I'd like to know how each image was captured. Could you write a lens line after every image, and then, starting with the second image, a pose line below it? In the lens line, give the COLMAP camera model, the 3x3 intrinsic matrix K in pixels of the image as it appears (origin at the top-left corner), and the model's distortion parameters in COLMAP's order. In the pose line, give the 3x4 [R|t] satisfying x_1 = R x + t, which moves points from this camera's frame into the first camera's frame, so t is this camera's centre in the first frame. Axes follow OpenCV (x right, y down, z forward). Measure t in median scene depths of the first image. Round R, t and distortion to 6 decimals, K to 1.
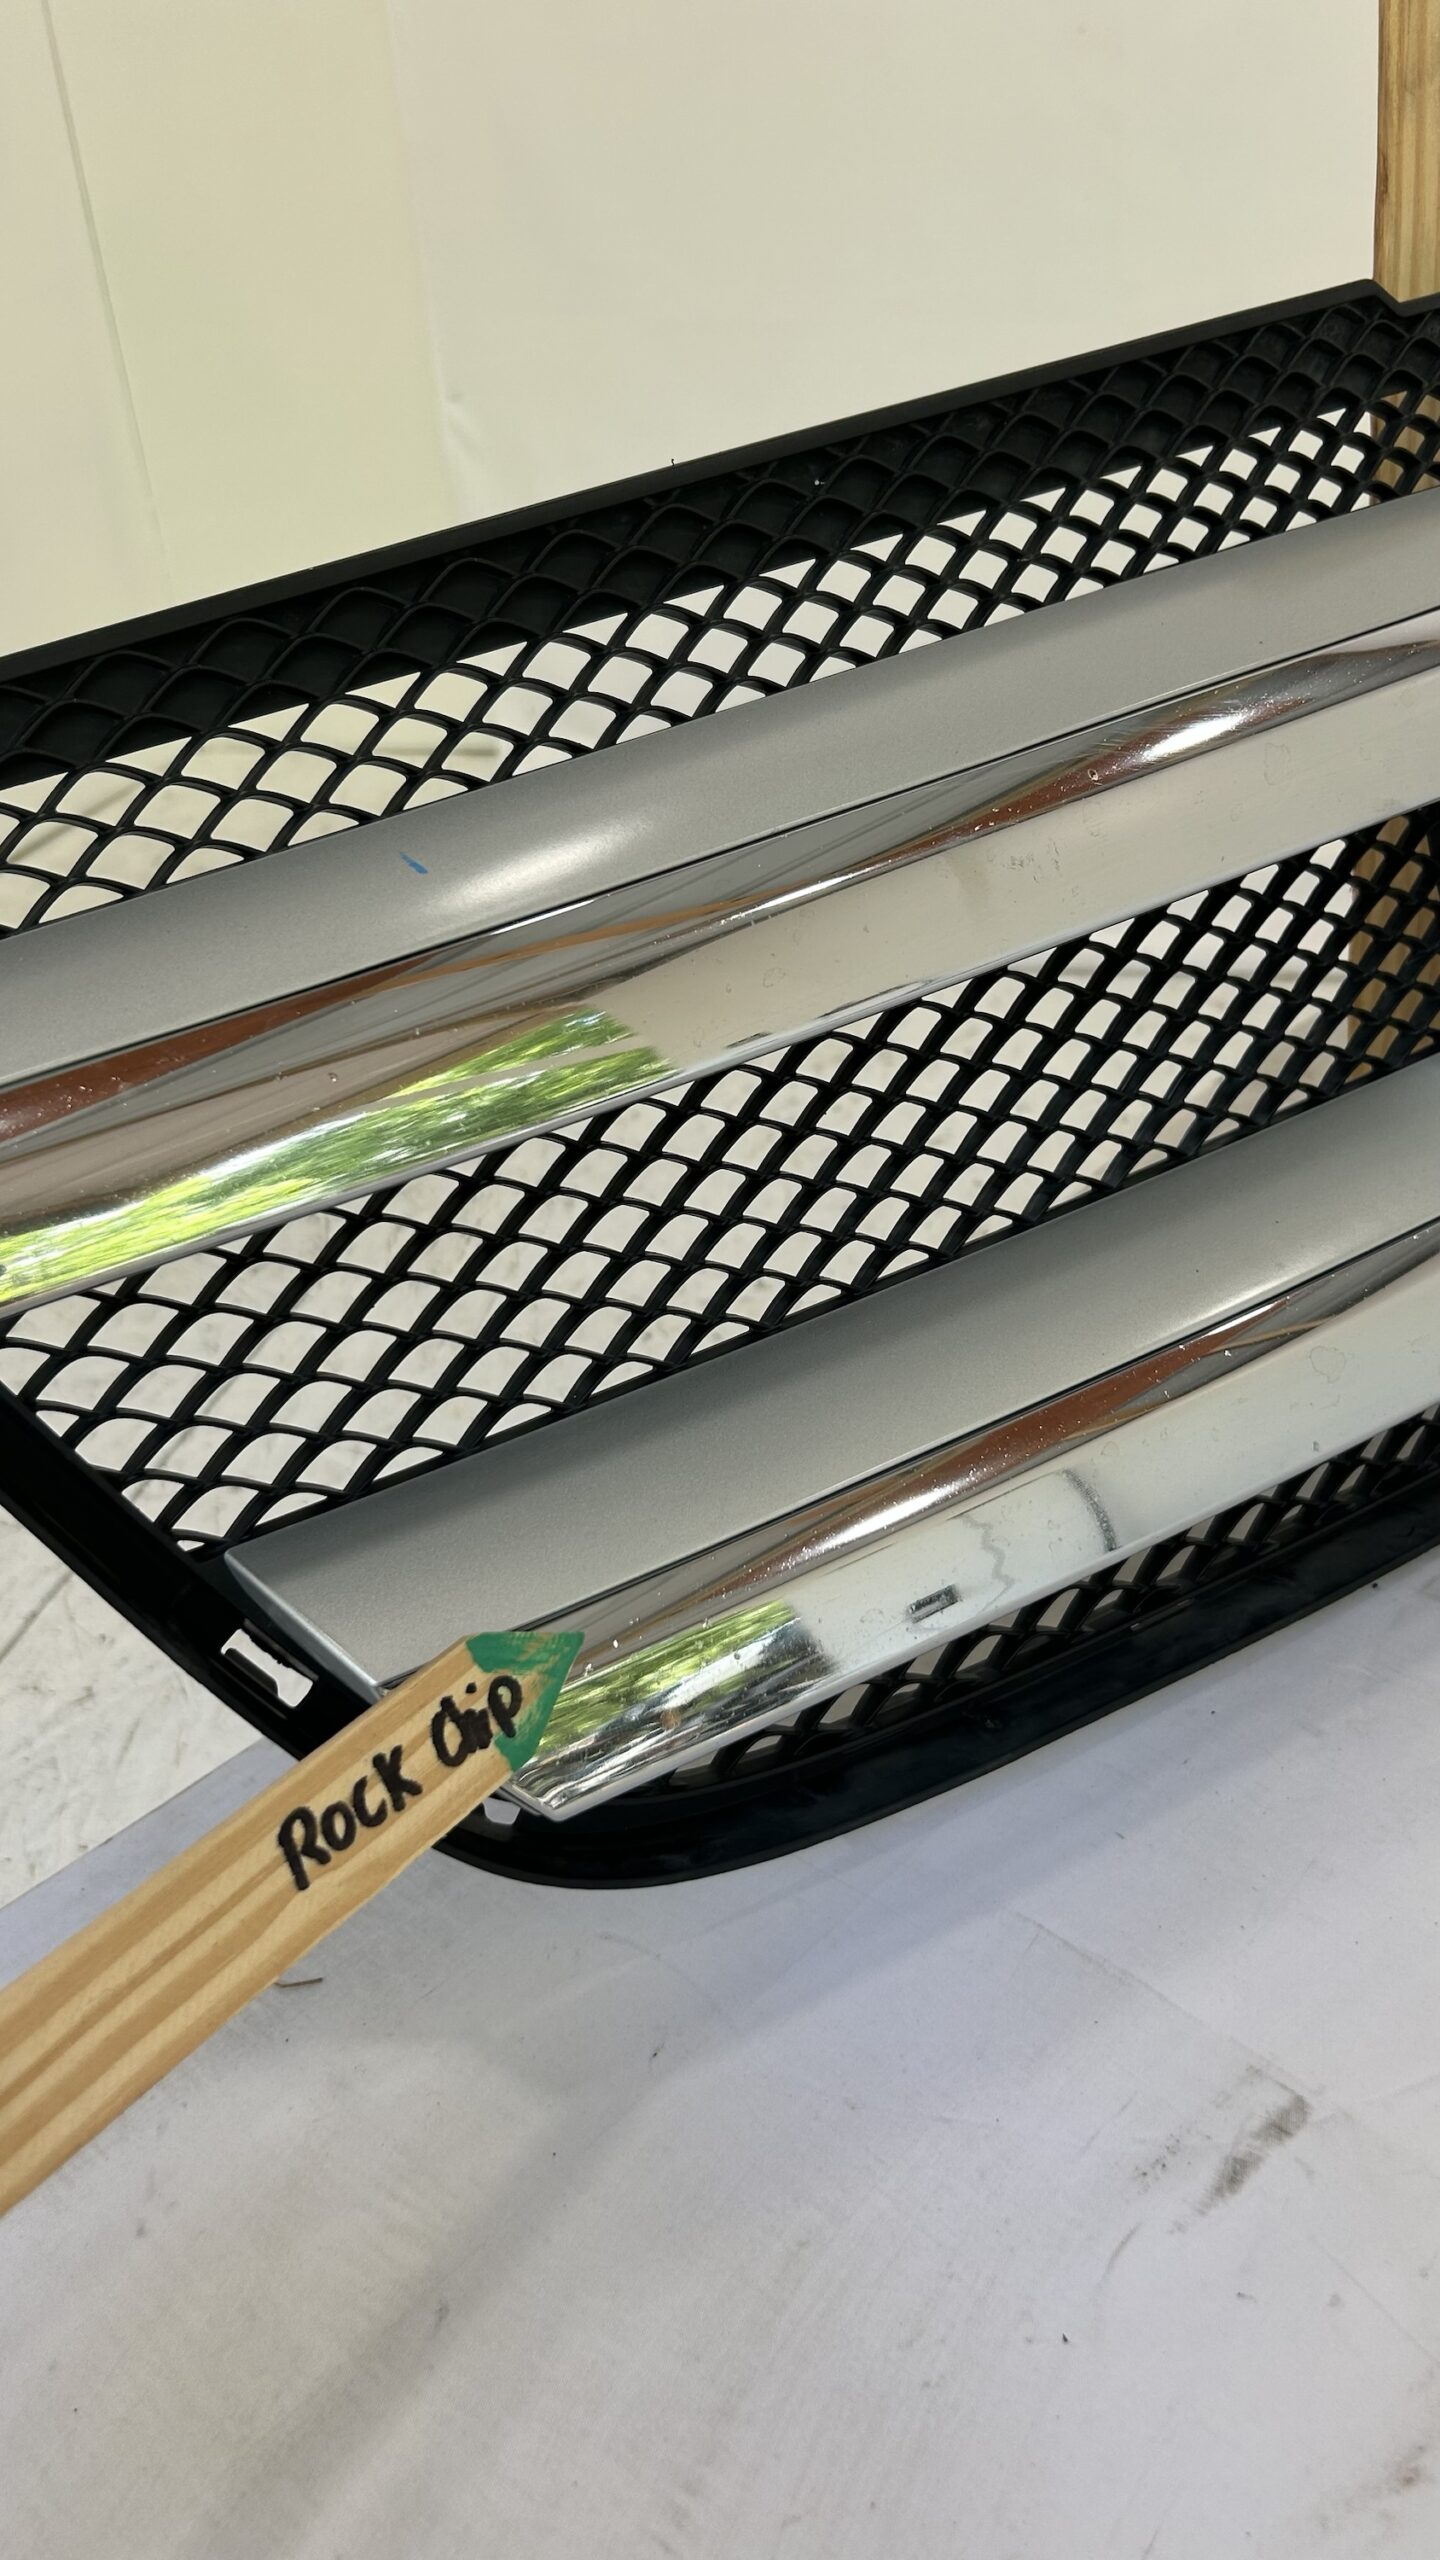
lens RADIAL K [[1956.7, 0, 720.0], [0, 1956.7, 1280.0], [0, 0, 1]] dist [-0.022690, -0.001015]
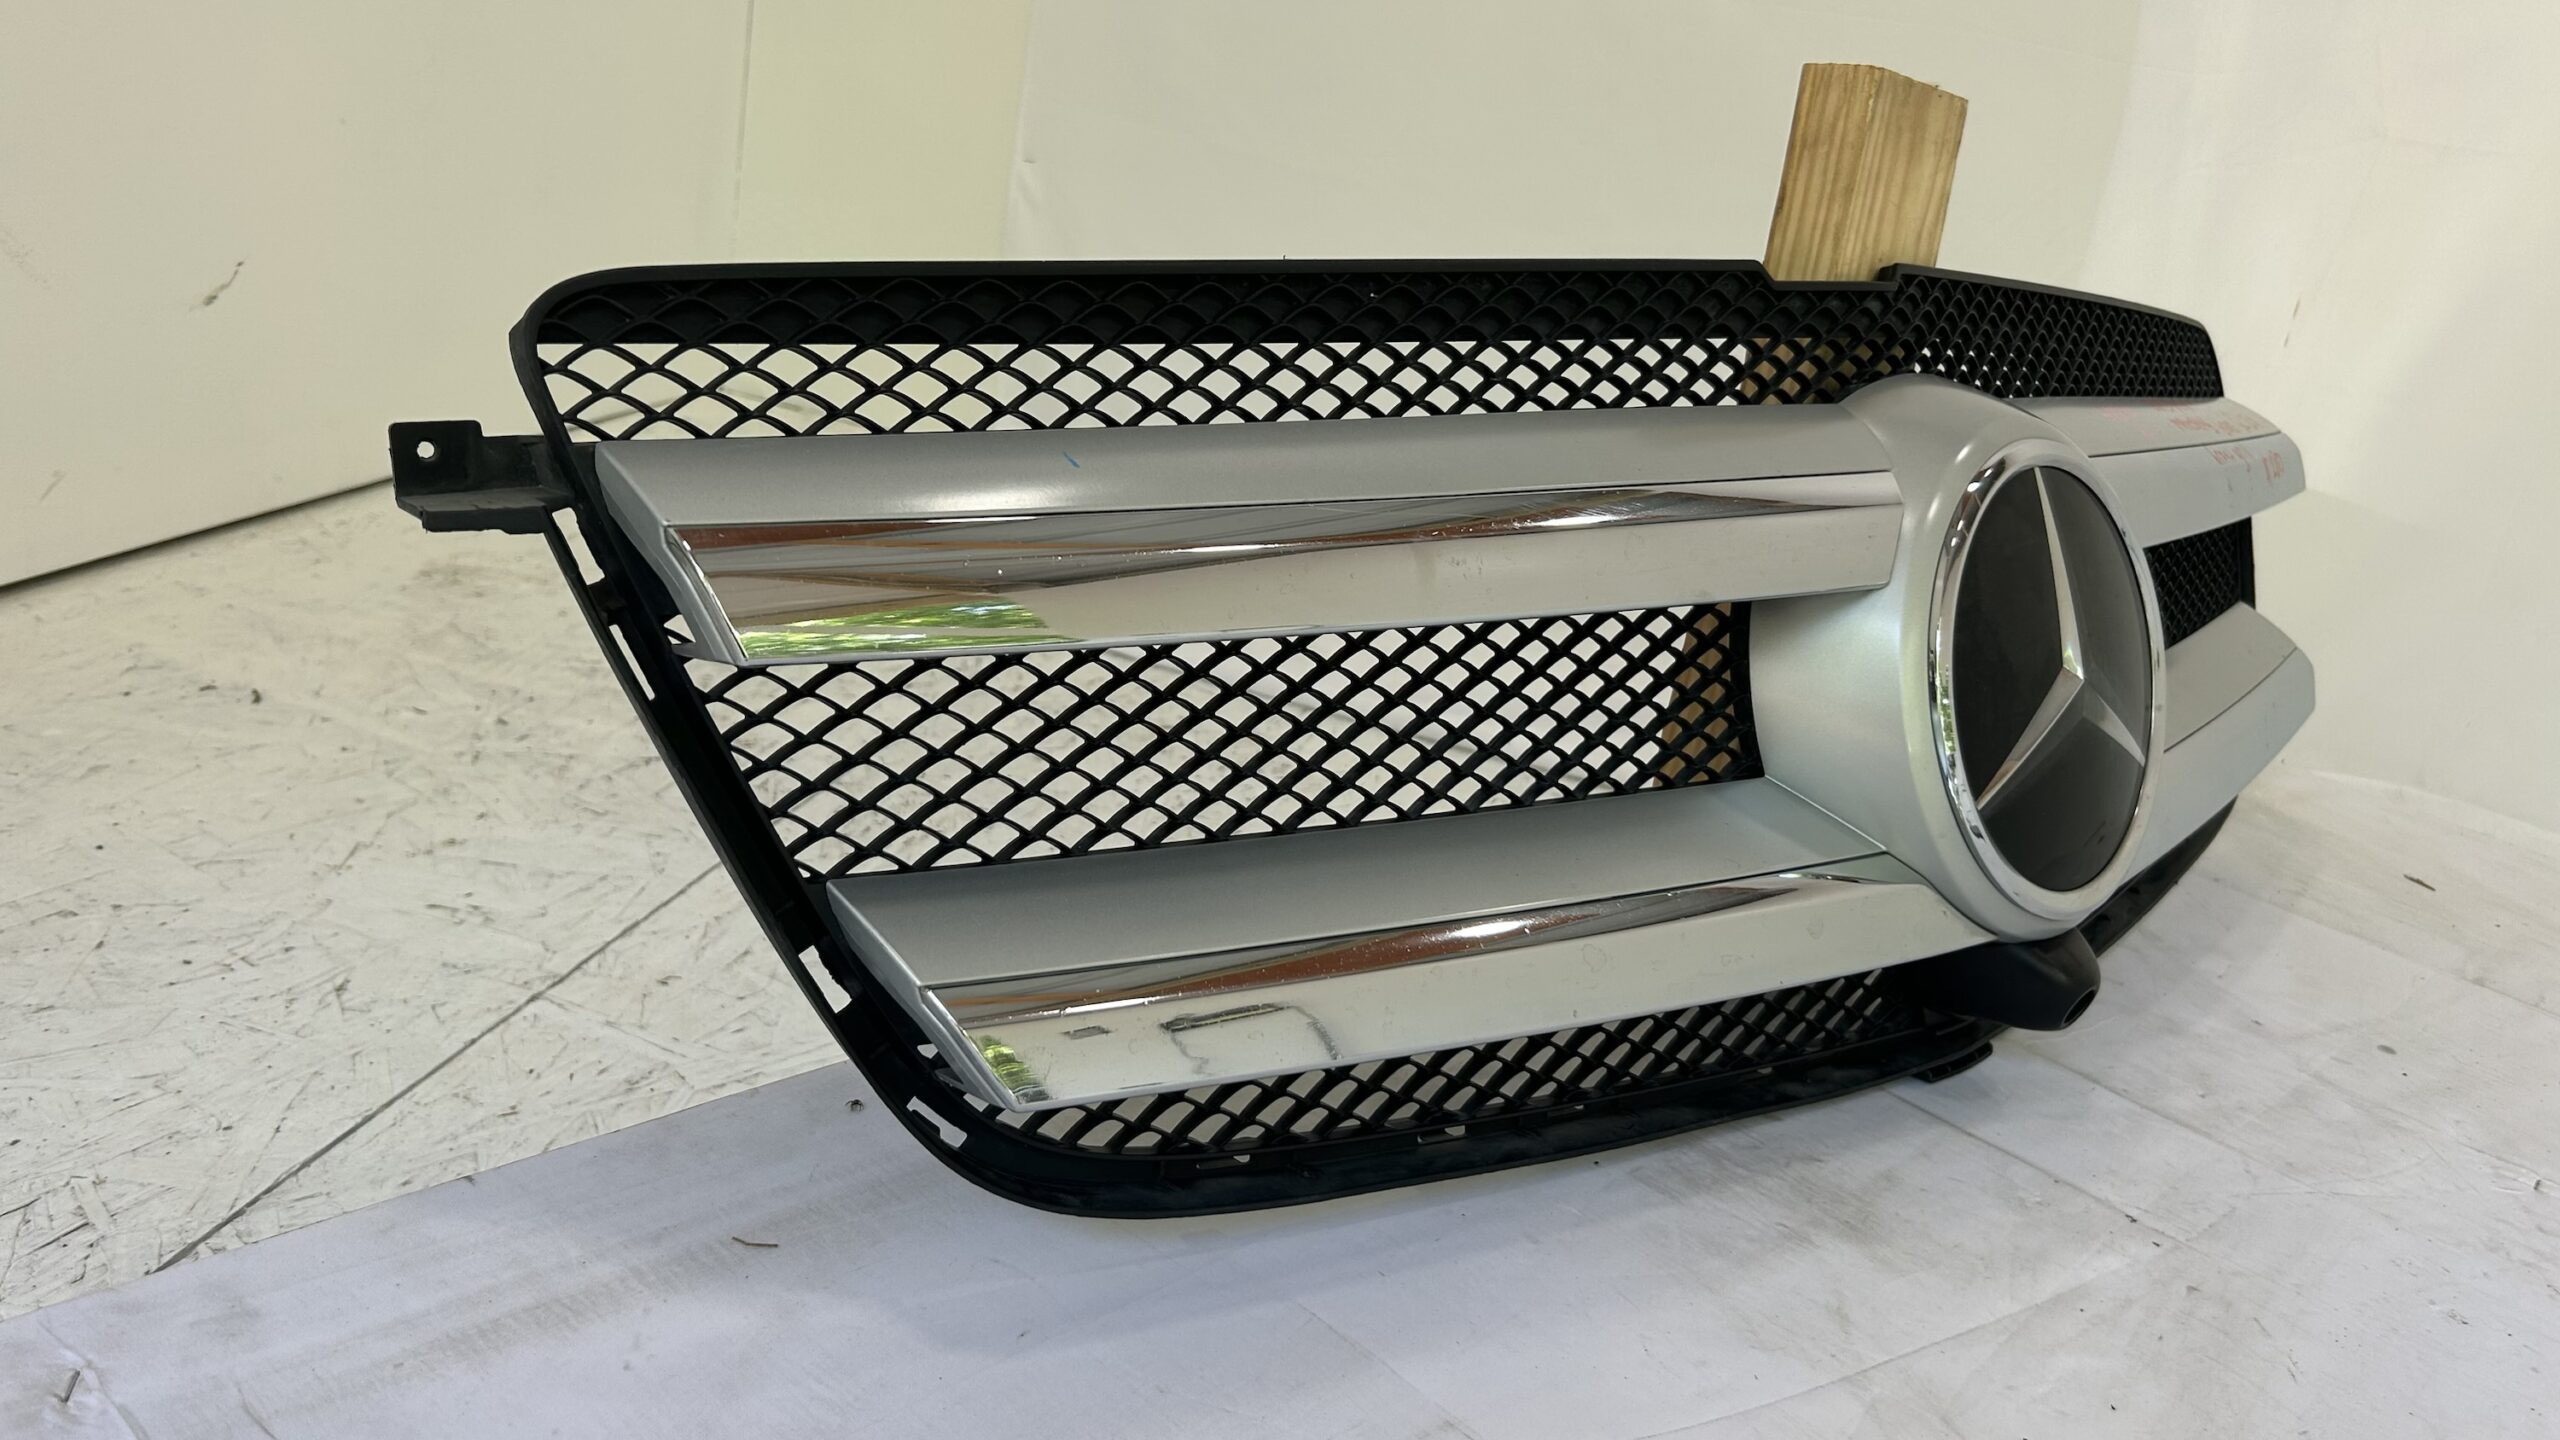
lens RADIAL K [[1910.6, 0, 1258.0], [0, 1910.6, 700.0], [0, 0, 1]] dist [-0.001293, -0.003298]
pose [[0.969543, 0.232917, 0.075741, -0.067038], [-0.215743, 0.958559, -0.186062, 0.161008], [-0.115939, 0.164055, 0.979614, -0.333891]]
